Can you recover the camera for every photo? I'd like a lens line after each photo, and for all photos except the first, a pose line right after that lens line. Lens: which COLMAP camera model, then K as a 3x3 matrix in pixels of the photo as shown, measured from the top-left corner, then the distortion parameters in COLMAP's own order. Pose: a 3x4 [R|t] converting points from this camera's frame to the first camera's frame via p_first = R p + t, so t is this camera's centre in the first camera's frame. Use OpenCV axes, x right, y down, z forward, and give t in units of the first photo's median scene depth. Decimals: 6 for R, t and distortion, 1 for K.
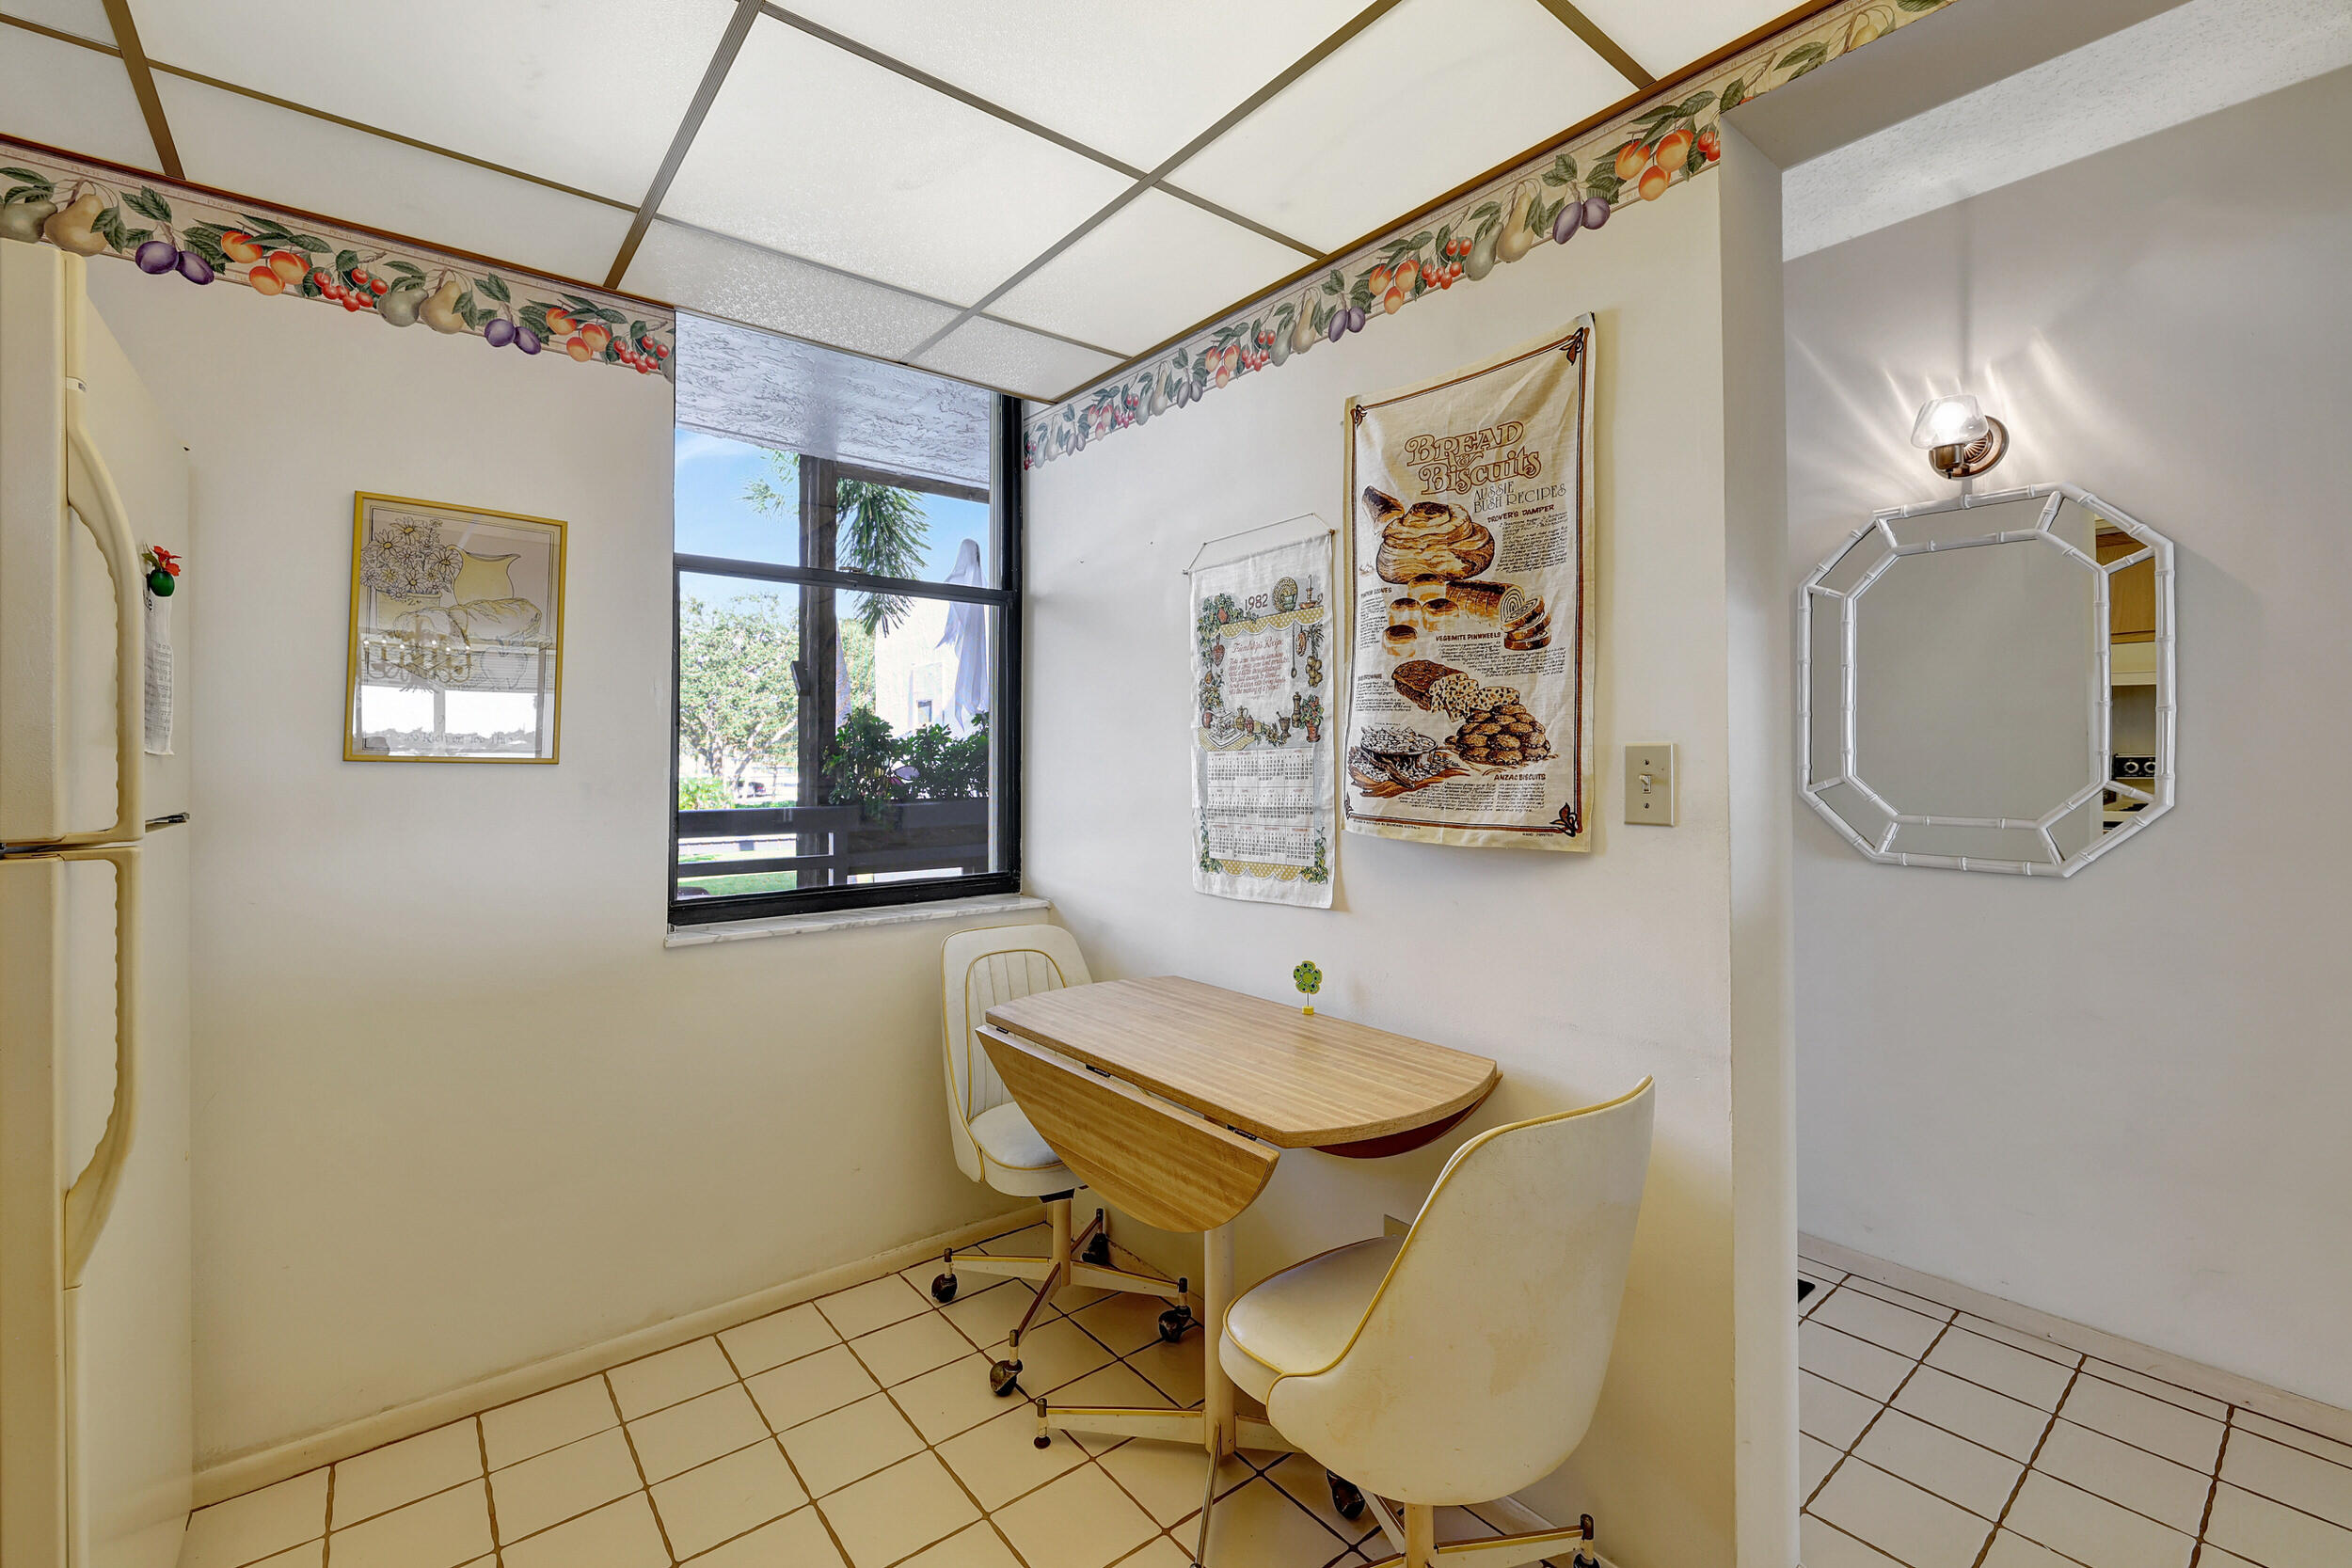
lens RADIAL K [[986.6, 0, 1181.5], [0, 986.6, 765.7], [0, 0, 1]] dist [-0.000328, 0.000279]
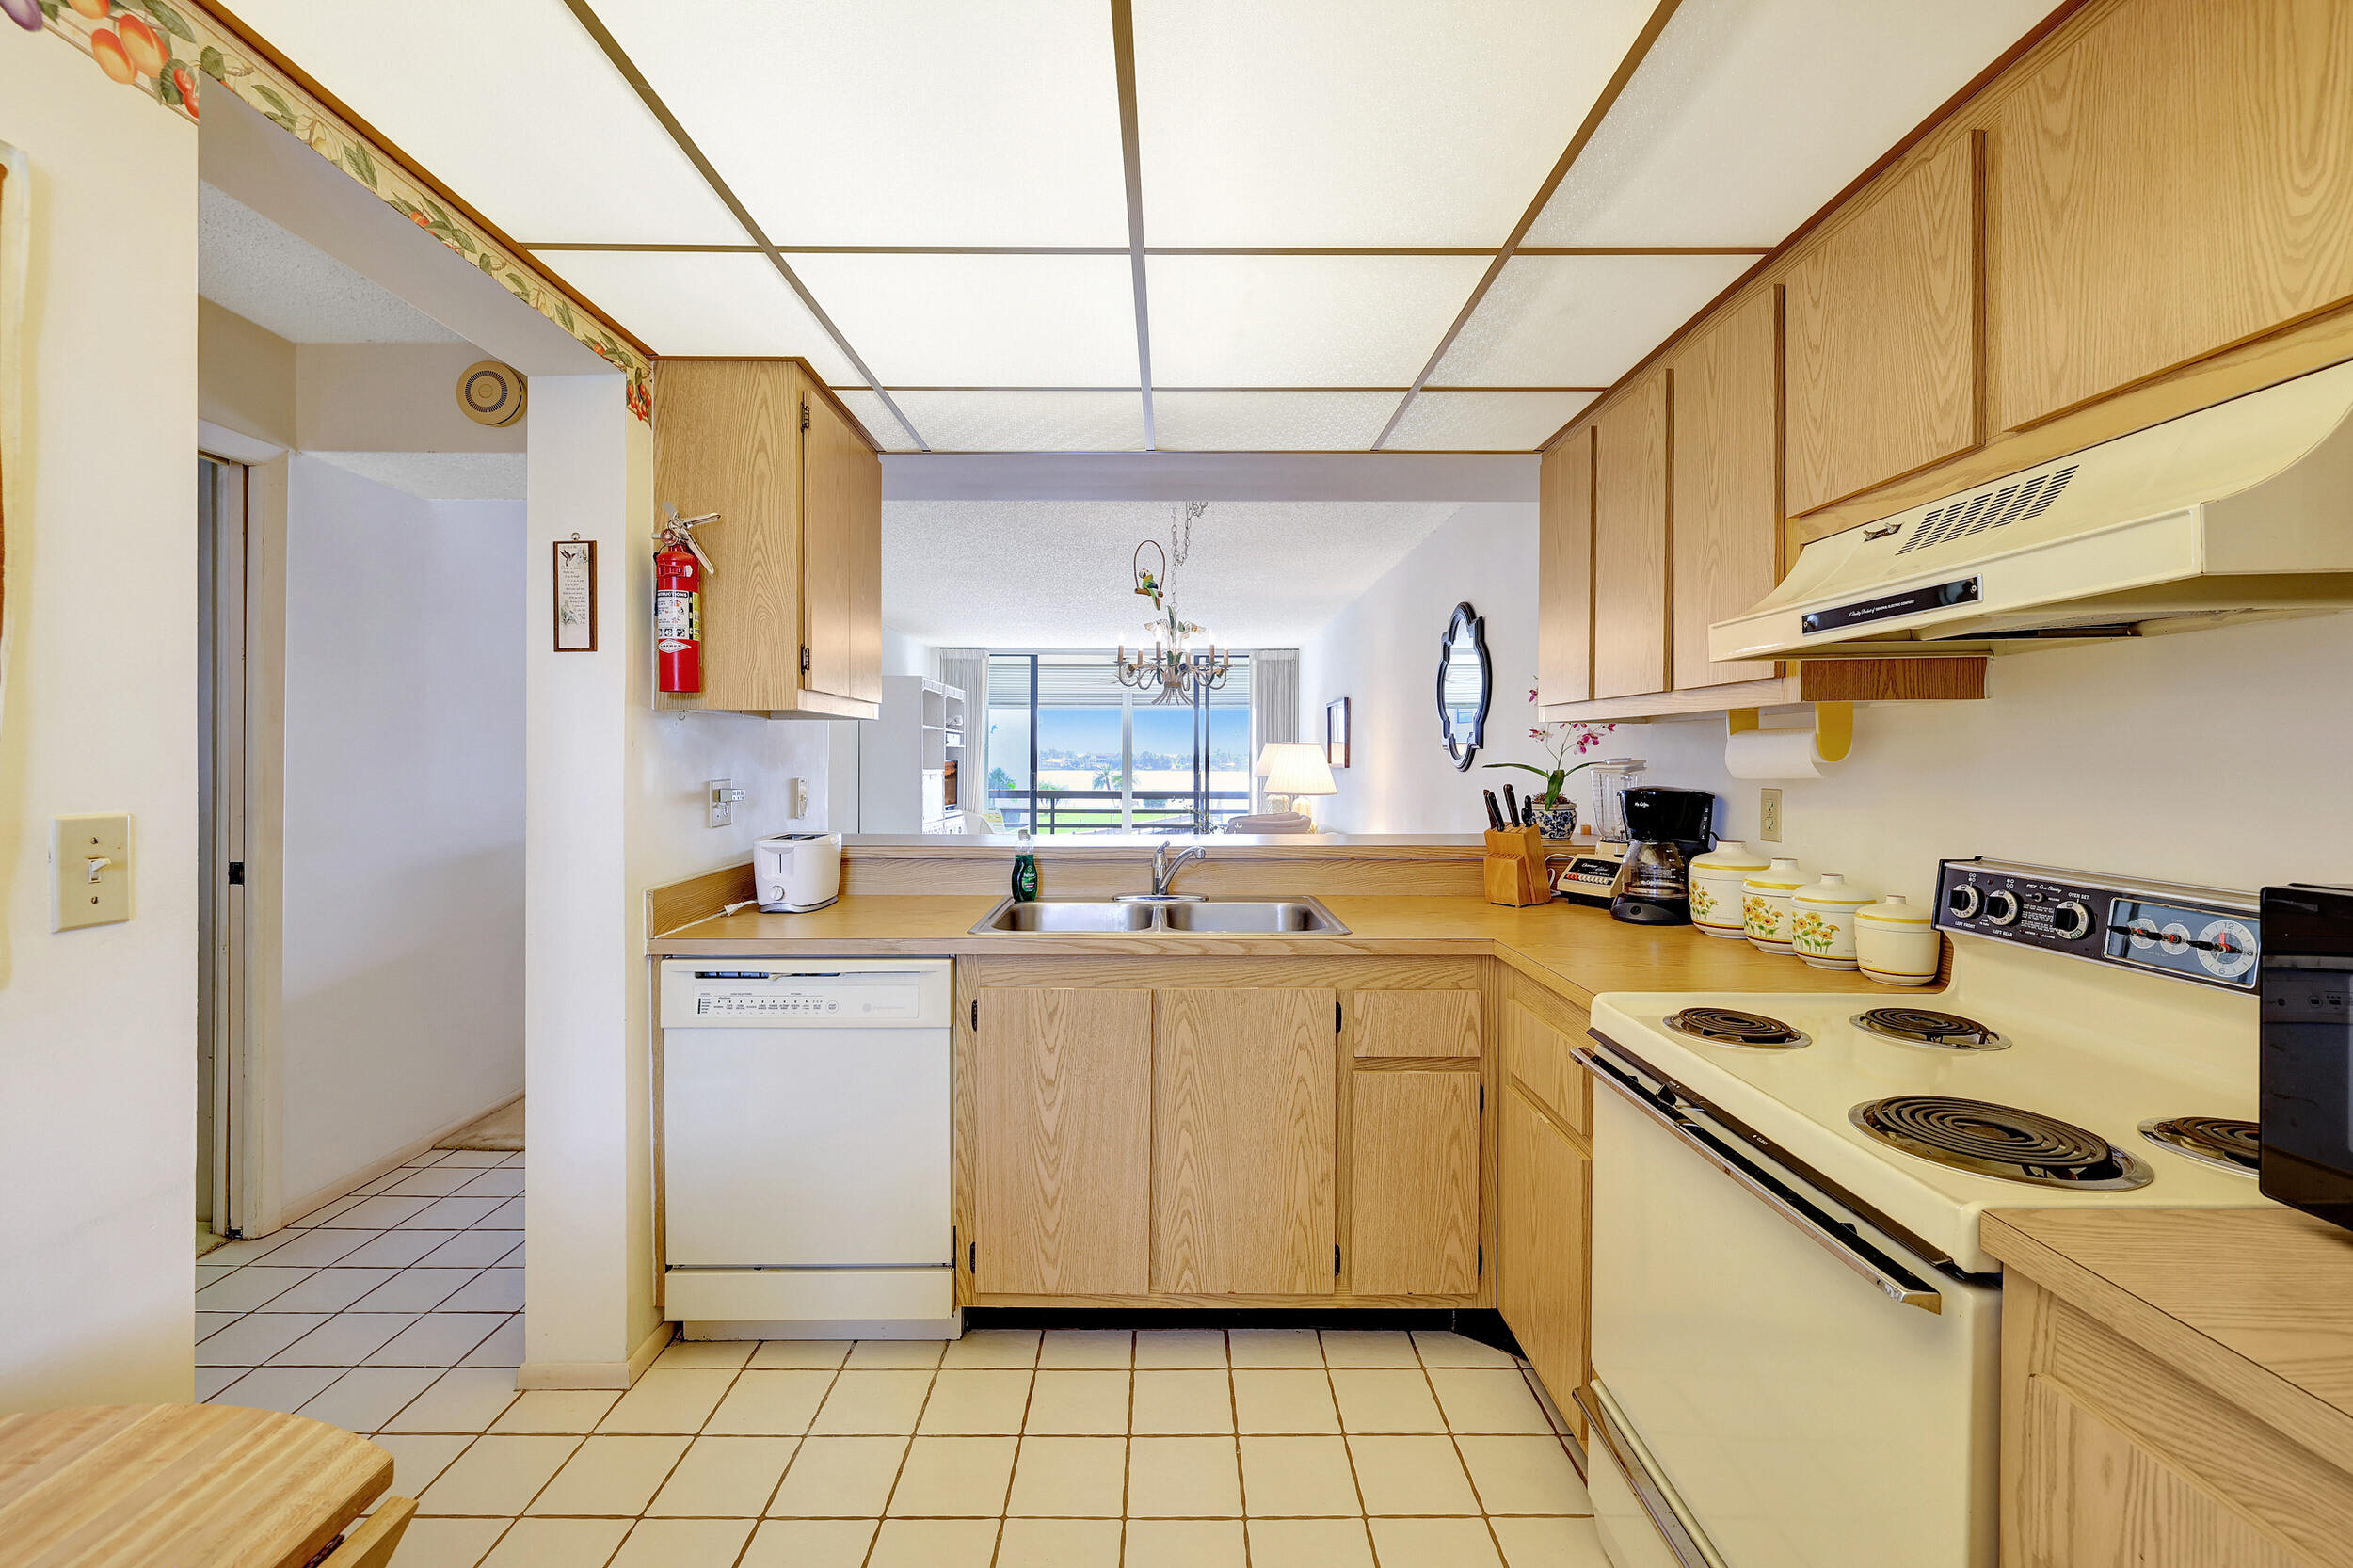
lens RADIAL K [[987.1, 0, 1182.0], [0, 987.1, 765.7], [0, 0, 1]] dist [-0.000328, 0.000279]
pose [[-0.781035, -0.018279, 0.624220, -0.630578], [-0.016820, 0.999825, 0.008233, -0.080782], [-0.624261, -0.004069, -0.781205, 1.096990]]
